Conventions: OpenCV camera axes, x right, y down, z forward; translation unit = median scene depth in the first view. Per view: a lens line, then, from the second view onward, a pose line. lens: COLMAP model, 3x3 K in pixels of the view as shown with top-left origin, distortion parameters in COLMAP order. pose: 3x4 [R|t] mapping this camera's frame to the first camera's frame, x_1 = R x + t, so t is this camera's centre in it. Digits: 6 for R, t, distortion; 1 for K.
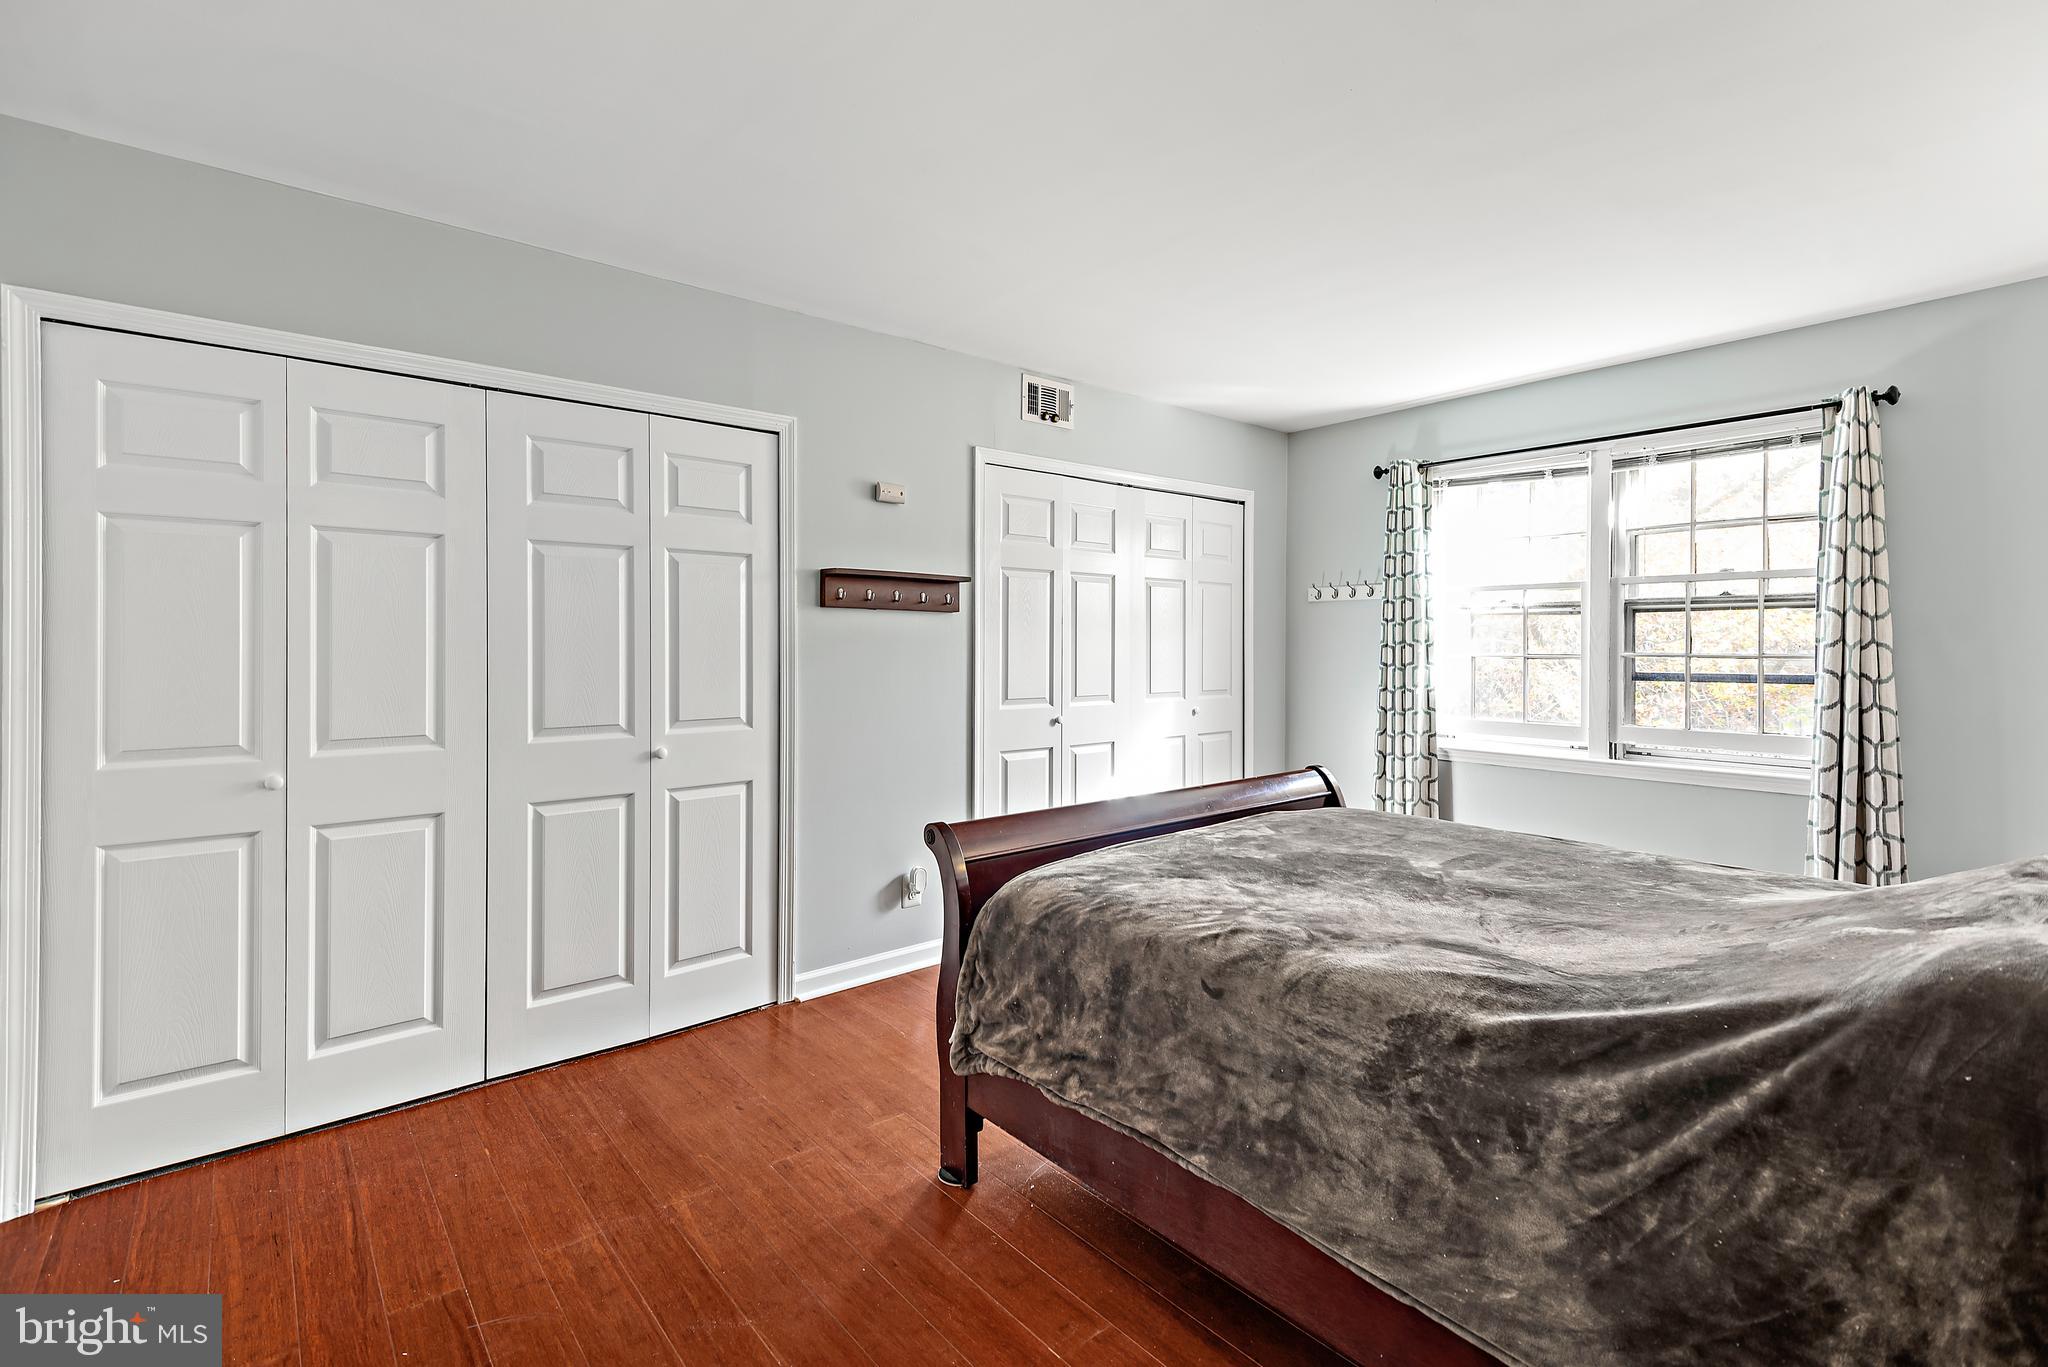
lens RADIAL K [[924.4, 0, 989.4], [0, 924.4, 652.4], [0, 0, 1]] dist [0.020334, -0.003652]
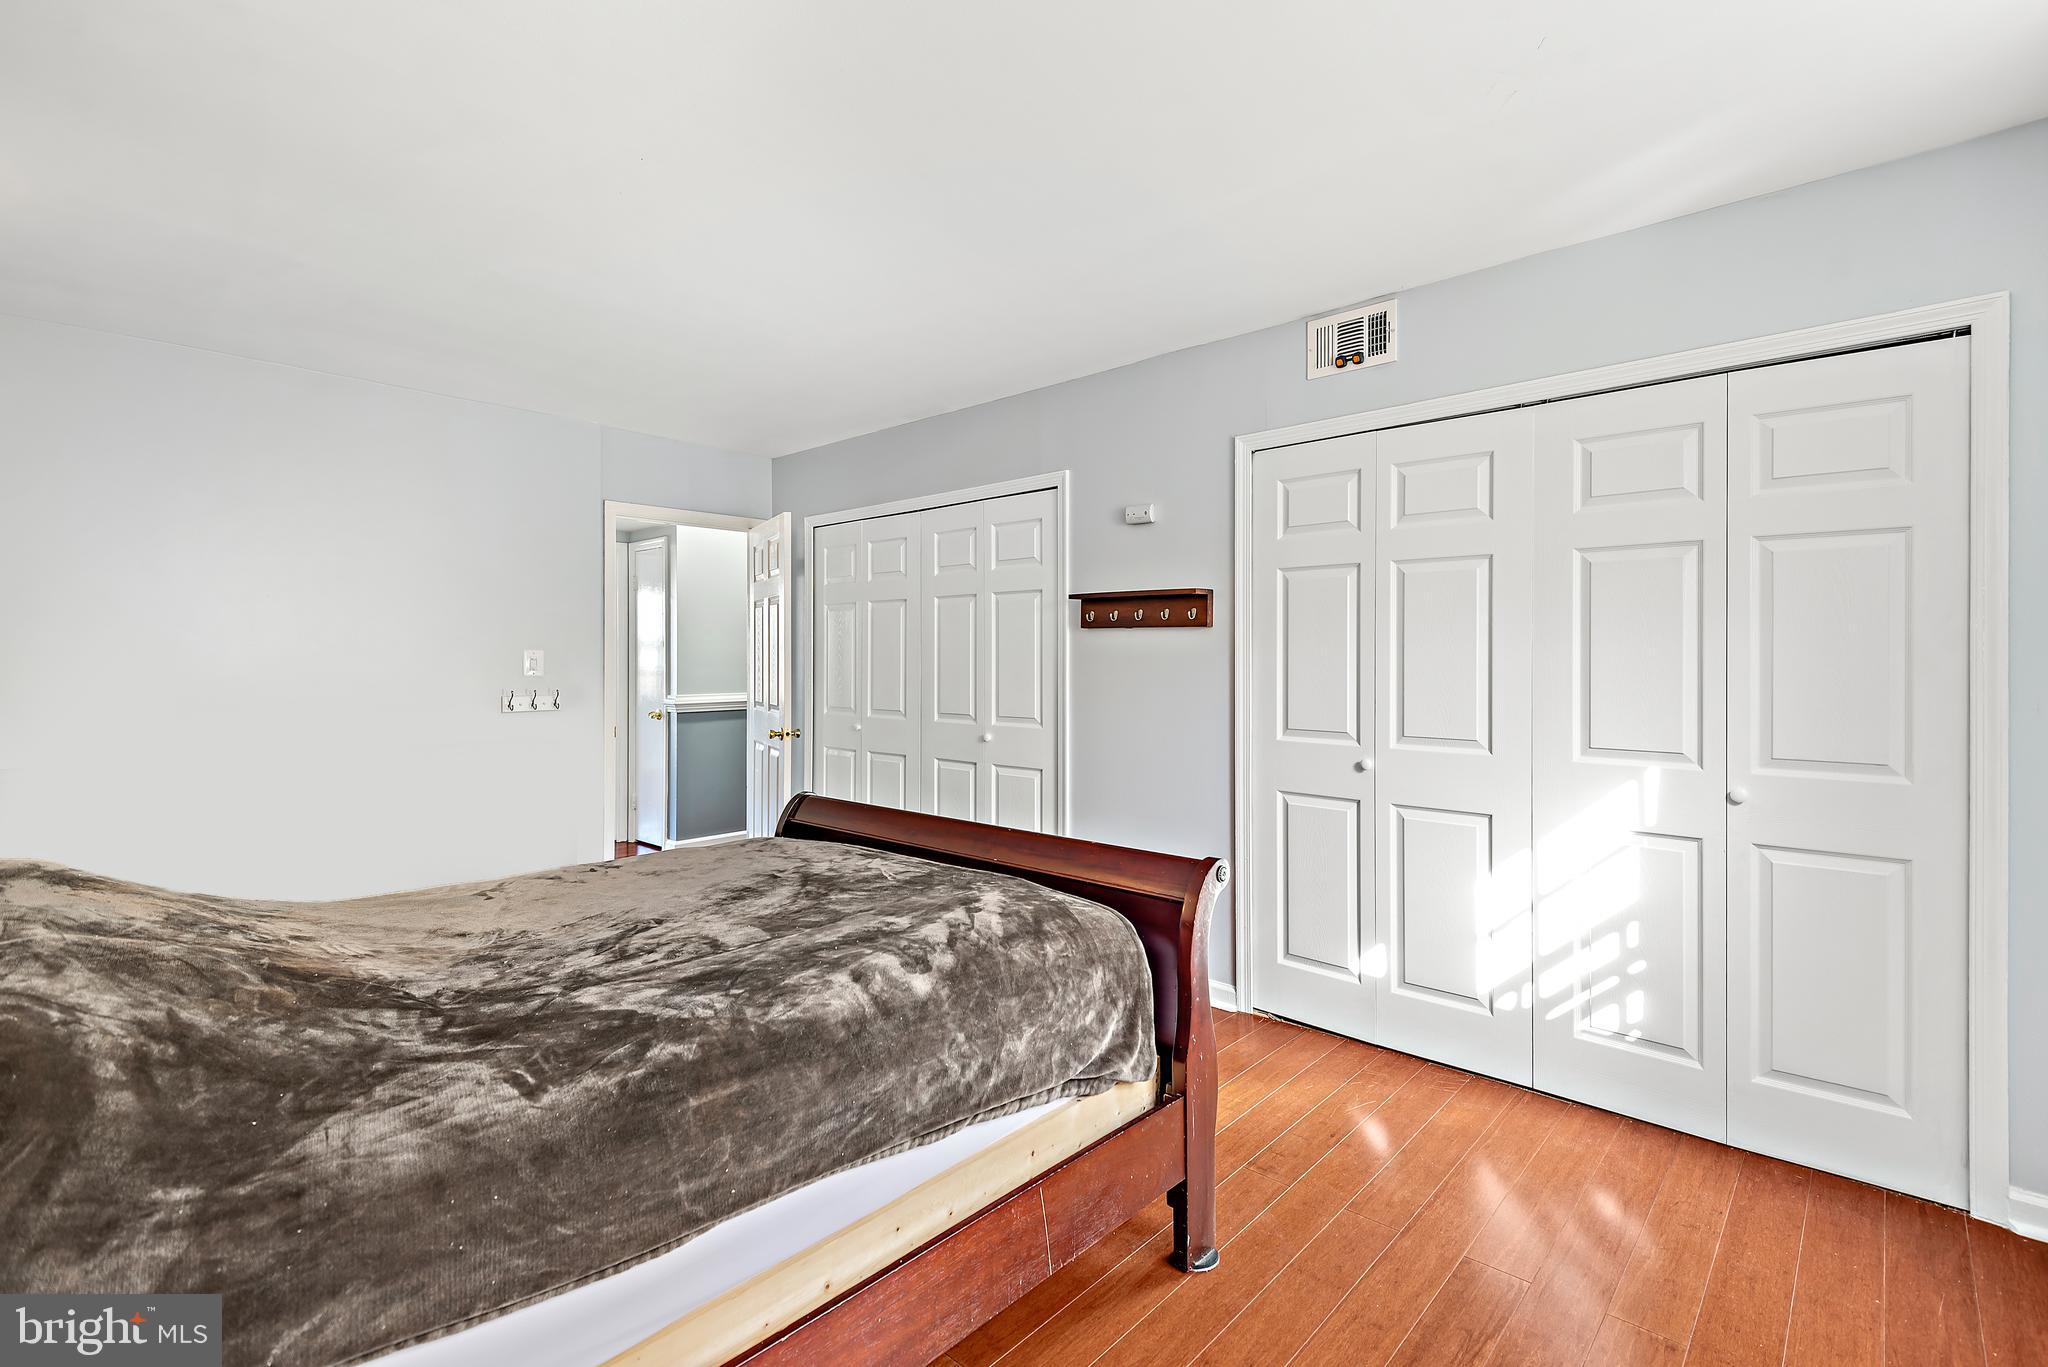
lens RADIAL K [[924.4, 0, 1020.5], [0, 924.4, 681.9], [0, 0, 1]] dist [0.020334, -0.003652]
pose [[0.151747, 0.028000, -0.988023, 0.661026], [-0.008015, 0.999601, 0.027097, -0.009661], [0.988387, 0.003807, 0.151911, 0.528029]]
